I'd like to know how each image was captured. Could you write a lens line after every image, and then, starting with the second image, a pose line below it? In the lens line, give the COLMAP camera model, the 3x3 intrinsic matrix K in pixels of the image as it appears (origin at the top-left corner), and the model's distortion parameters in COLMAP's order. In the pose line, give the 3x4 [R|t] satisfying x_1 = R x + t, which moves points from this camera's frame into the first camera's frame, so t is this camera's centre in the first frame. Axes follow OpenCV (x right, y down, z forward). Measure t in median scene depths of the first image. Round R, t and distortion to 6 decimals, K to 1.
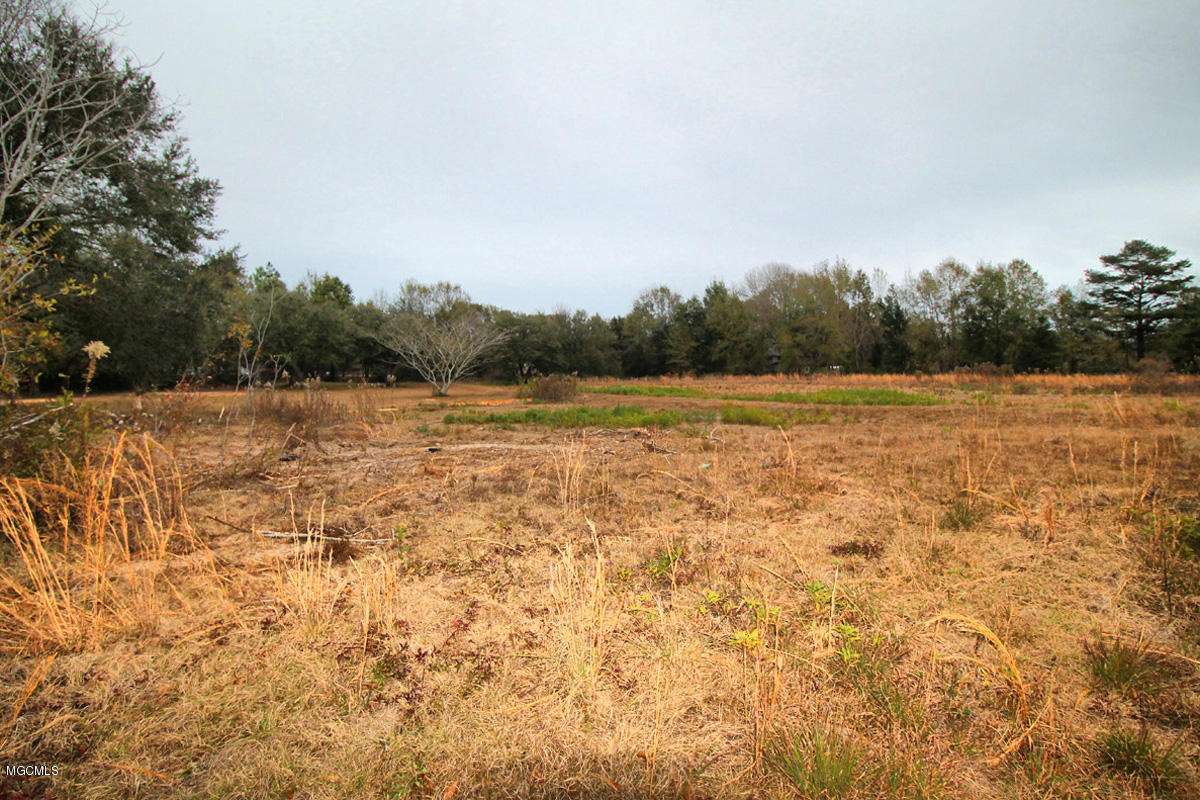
lens RADIAL K [[610.2, 0, 598.0], [0, 610.2, 388.6], [0, 0, 1]] dist [-0.025713, -0.001197]
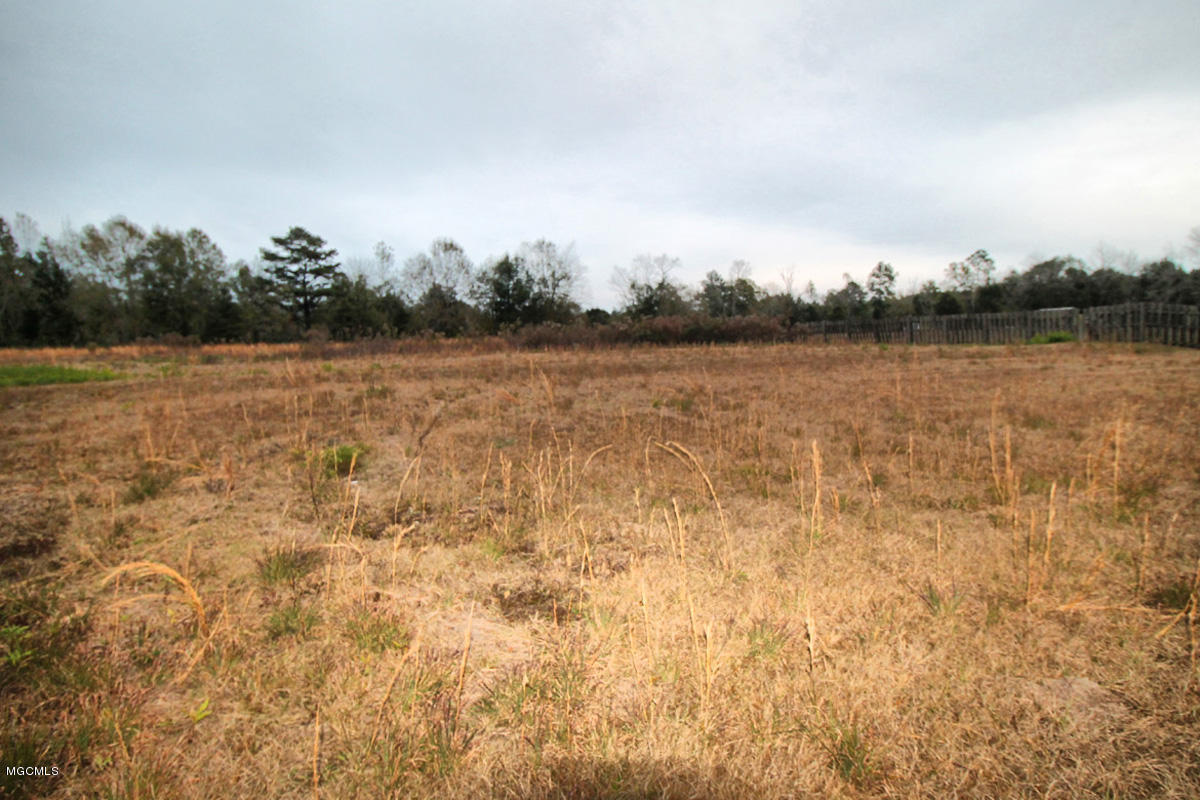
lens RADIAL K [[618.5, 0, 600.1], [0, 618.5, 393.9], [0, 0, 1]] dist [0.008808, -0.017221]
pose [[0.387575, -0.089037, 0.917528, -0.002968], [0.038673, 0.996019, 0.080317, 0.000627], [-0.921027, 0.004354, 0.389475, -0.008891]]
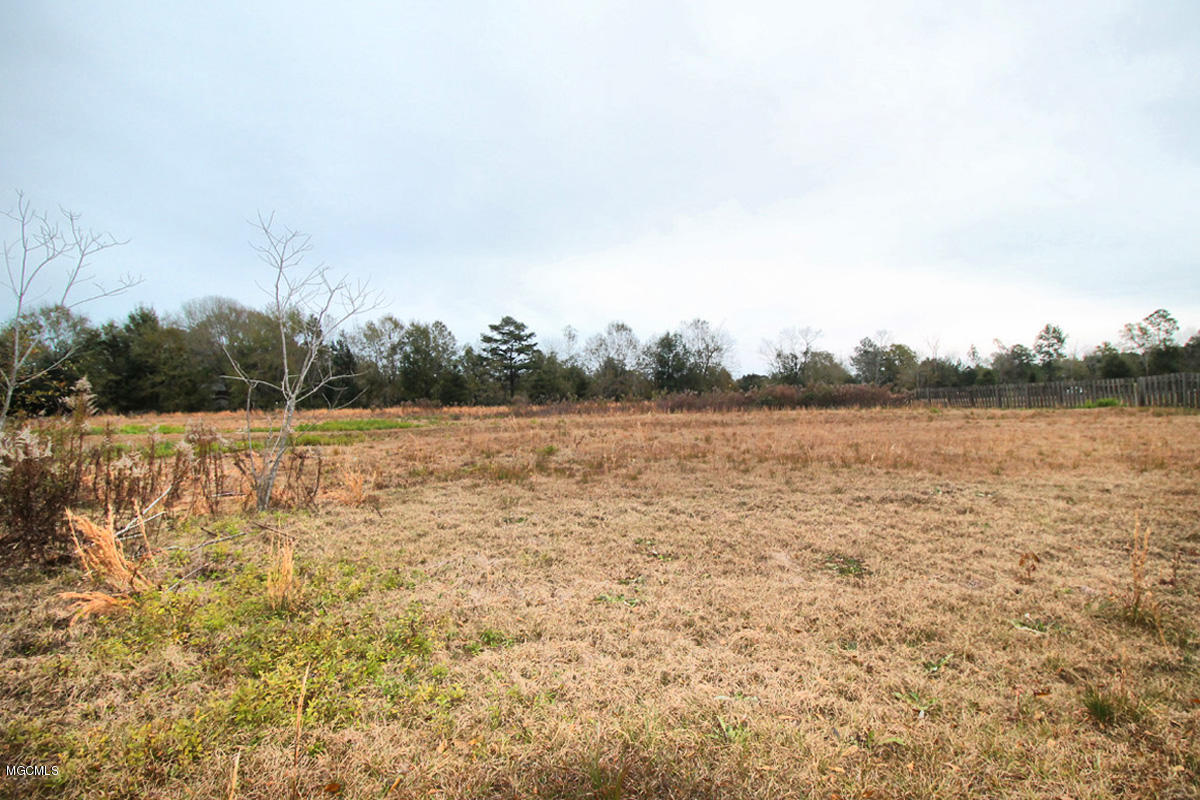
lens RADIAL K [[611.2, 0, 600.0], [0, 611.2, 400.0], [0, 0, 1]] dist [0.000428, -0.021107]
pose [[0.630525, -0.006196, 0.776144, -0.150732], [0.035282, 0.999163, -0.020686, 0.001961], [-0.775366, 0.040427, 0.630216, -0.144986]]
